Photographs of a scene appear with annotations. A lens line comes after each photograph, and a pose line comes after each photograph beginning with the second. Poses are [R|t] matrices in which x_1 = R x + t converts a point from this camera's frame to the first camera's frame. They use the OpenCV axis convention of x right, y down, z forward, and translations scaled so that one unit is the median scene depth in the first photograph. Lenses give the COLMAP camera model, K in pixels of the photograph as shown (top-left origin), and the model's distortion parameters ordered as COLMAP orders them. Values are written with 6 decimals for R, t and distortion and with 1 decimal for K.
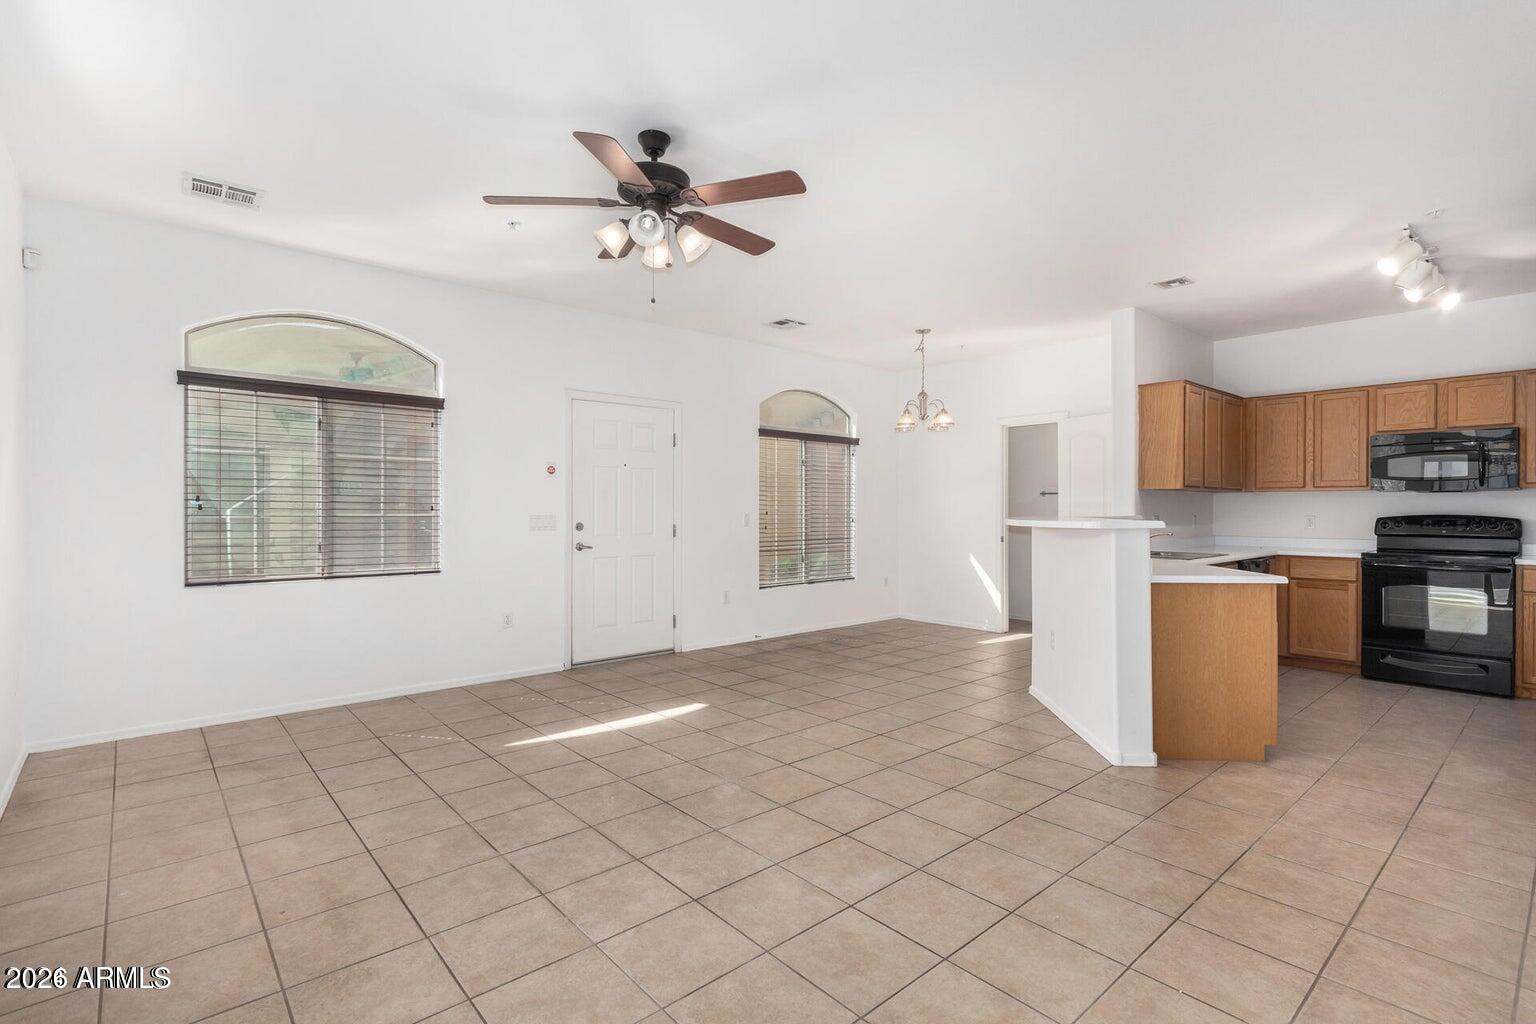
lens RADIAL K [[726.7, 0, 754.6], [0, 726.7, 505.7], [0, 0, 1]] dist [0.004764, -0.000642]
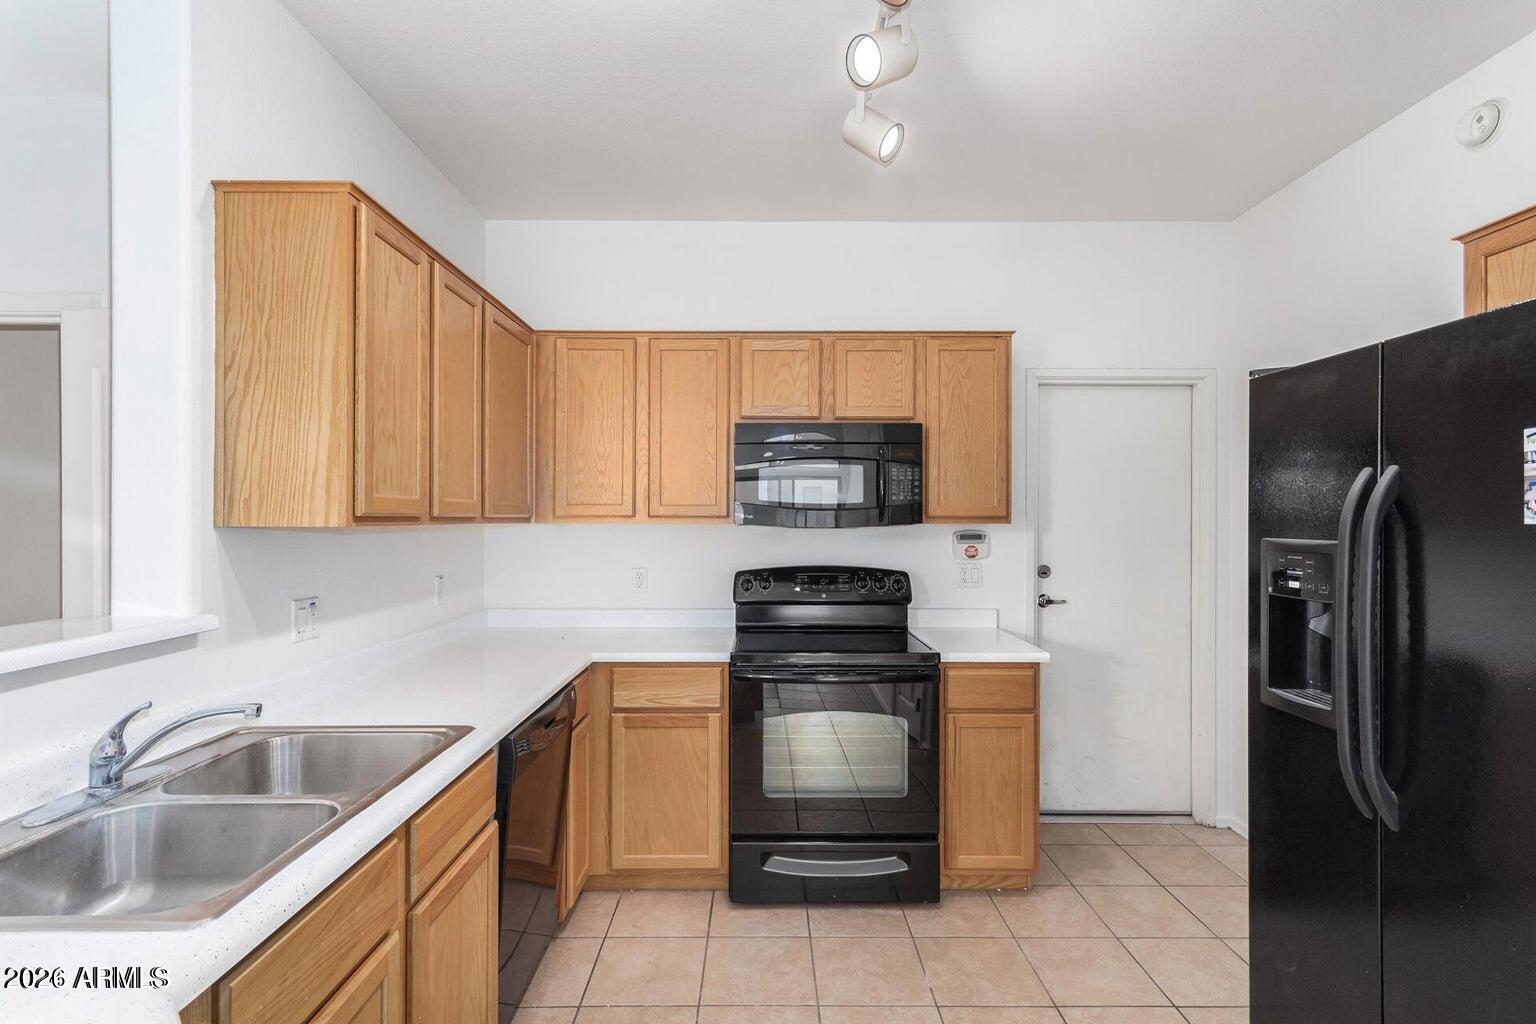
lens RADIAL K [[726.7, 0, 766.5], [0, 726.7, 521.1], [0, 0, 1]] dist [0.004764, -0.000642]
pose [[0.650512, -0.003988, 0.759486, 0.471595], [-0.004192, 0.999952, 0.008841, -0.029754], [-0.759484, -0.008935, 0.650464, 0.659232]]
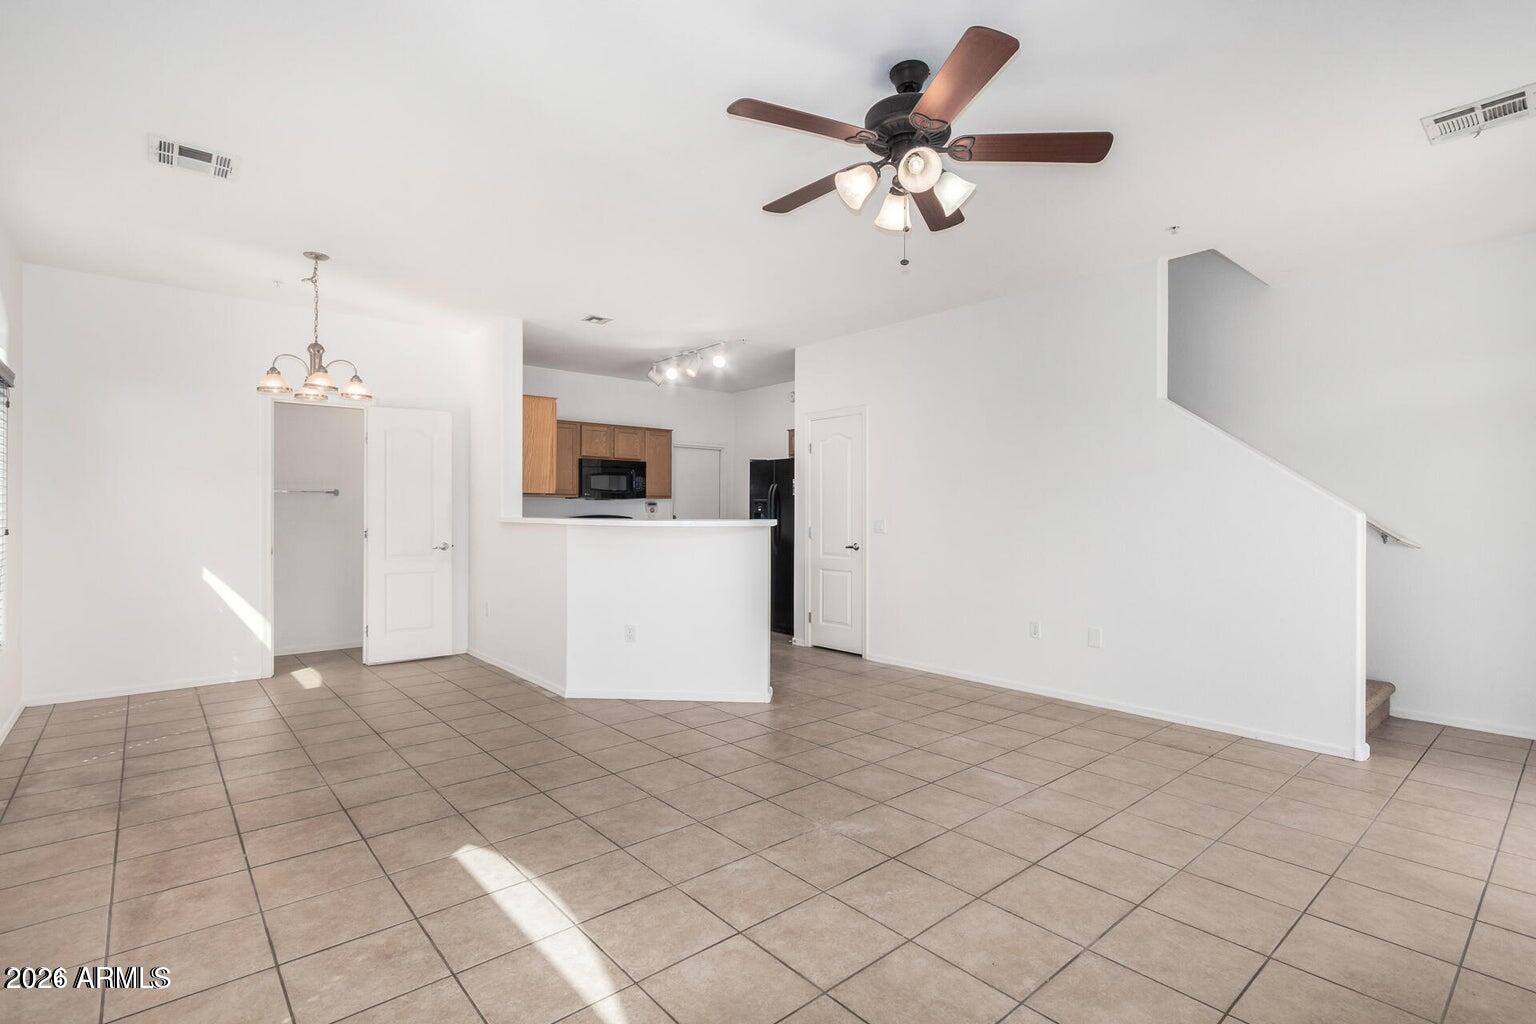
lens RADIAL K [[726.7, 0, 777.9], [0, 726.7, 513.3], [0, 0, 1]] dist [0.004764, -0.000642]
pose [[-0.015481, -0.002543, 0.999877, -0.568945], [-0.006430, 0.999976, 0.002443, 0.003048], [-0.999859, -0.006391, -0.015497, 0.677022]]
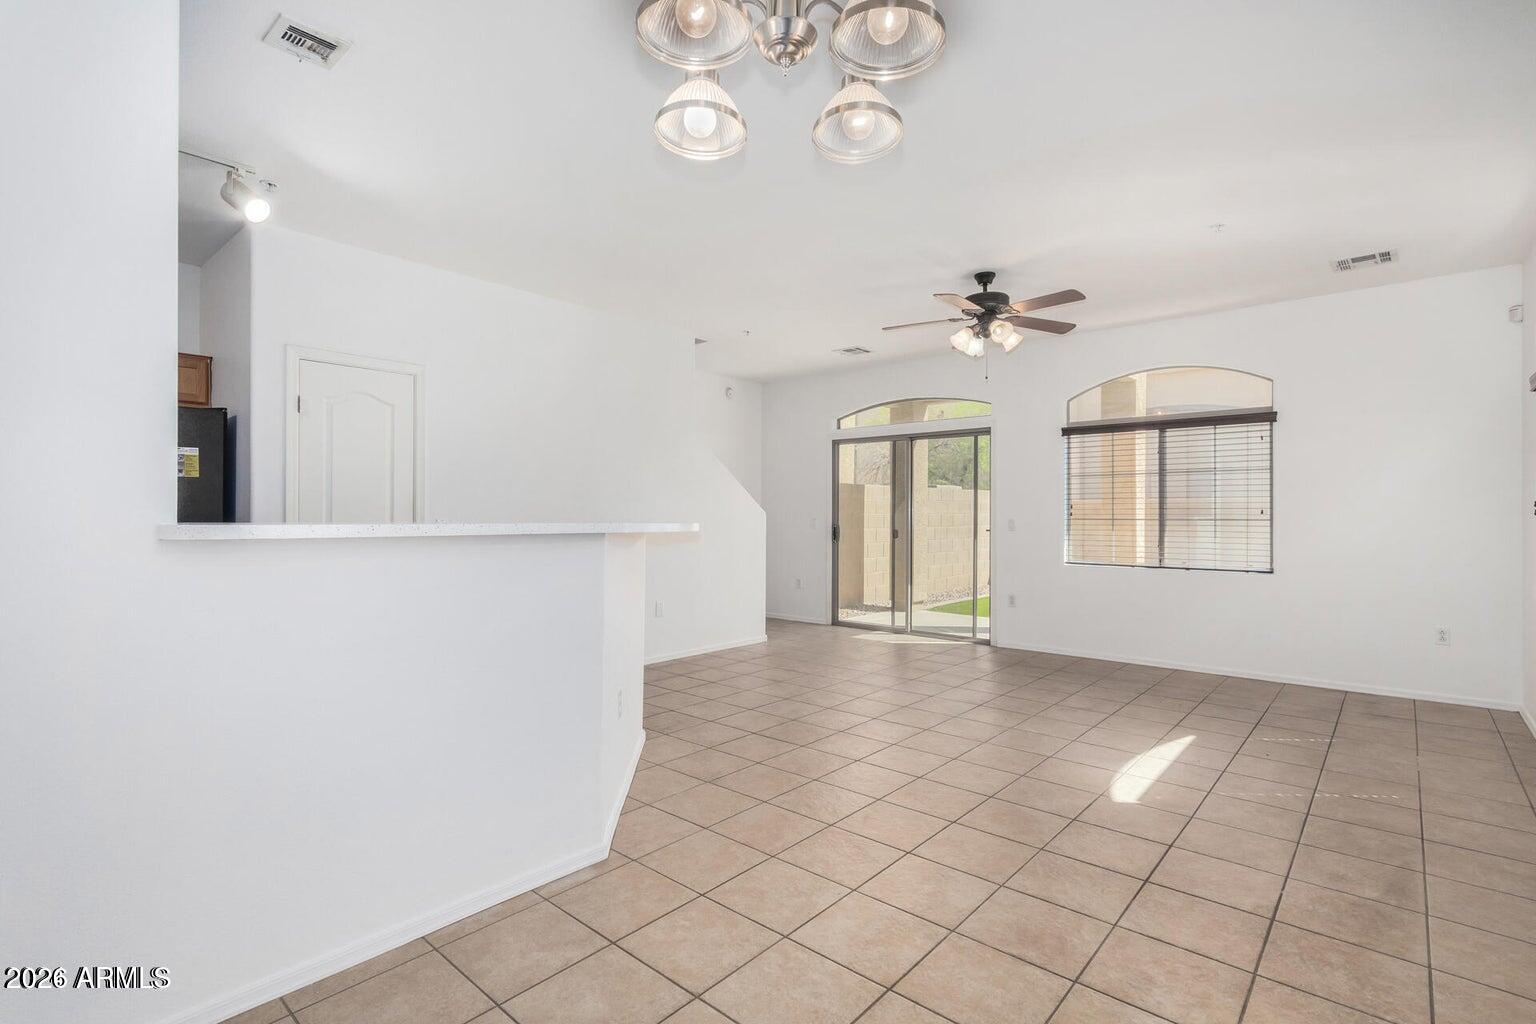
lens RADIAL K [[726.7, 0, 772.5], [0, 726.7, 516.2], [0, 0, 1]] dist [0.004764, -0.000642]
pose [[-0.987920, -0.002837, -0.154939, 0.318862], [-0.002522, 0.999994, -0.002231, 0.010068], [0.154944, -0.001813, -0.987922, 1.431204]]
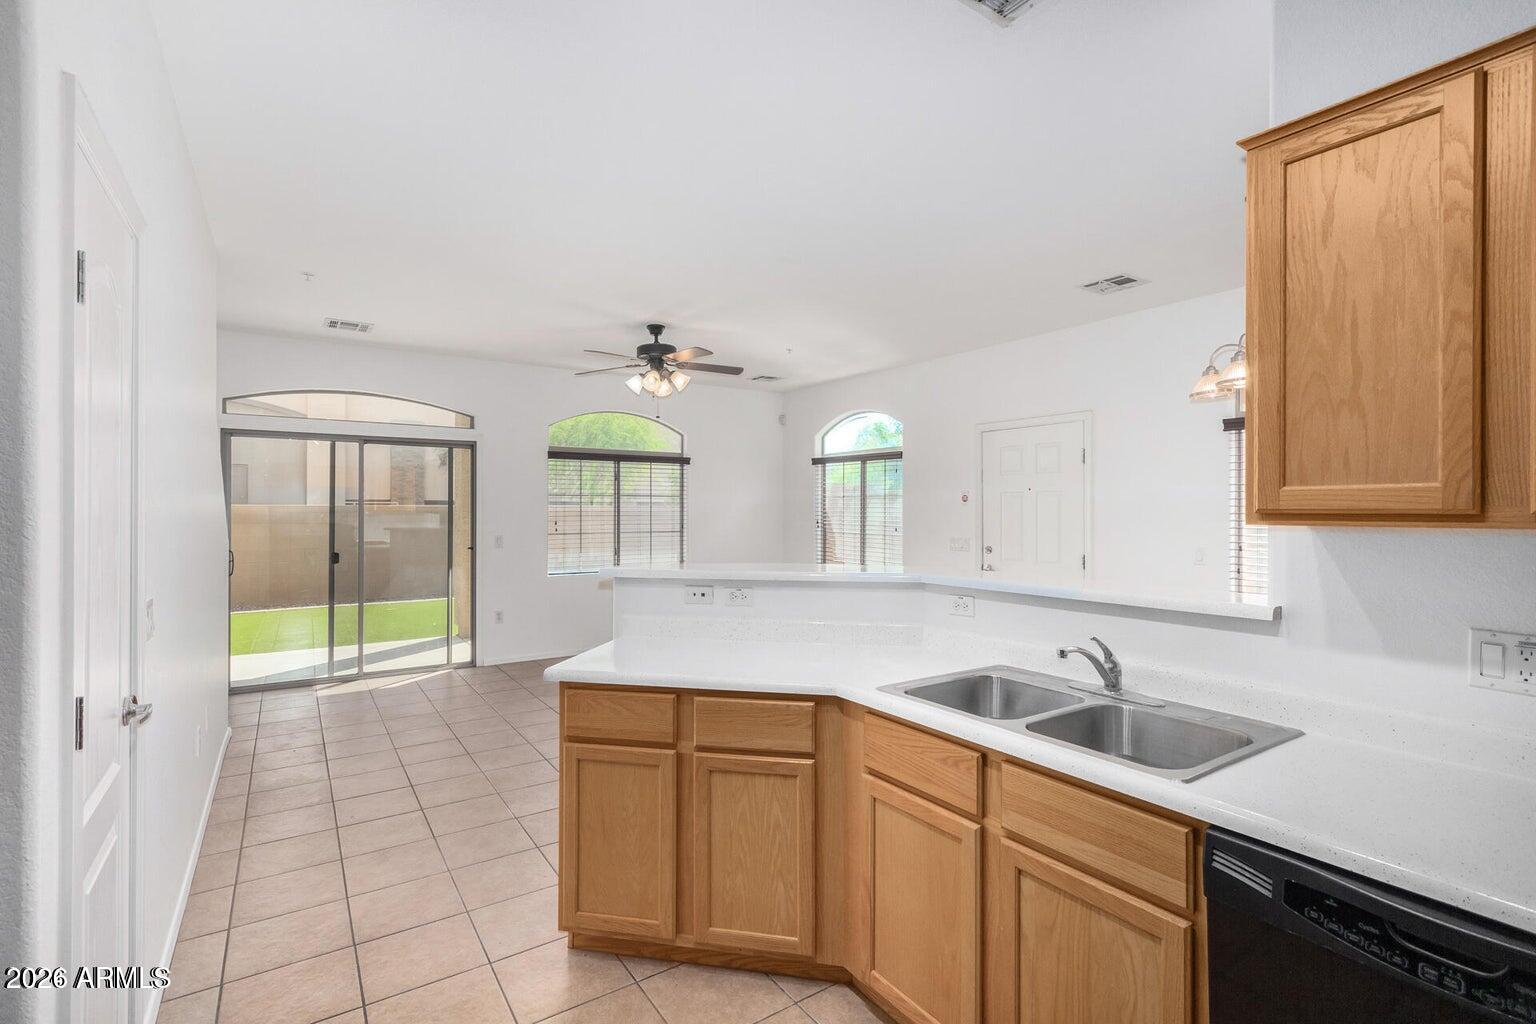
lens RADIAL K [[726.7, 0, 778.2], [0, 726.7, 508.3], [0, 0, 1]] dist [0.004764, -0.000642]
pose [[-0.115622, -0.007487, -0.993265, 0.922850], [0.002871, 0.999965, -0.007872, -0.026031], [0.993289, -0.003762, -0.115596, 0.870510]]
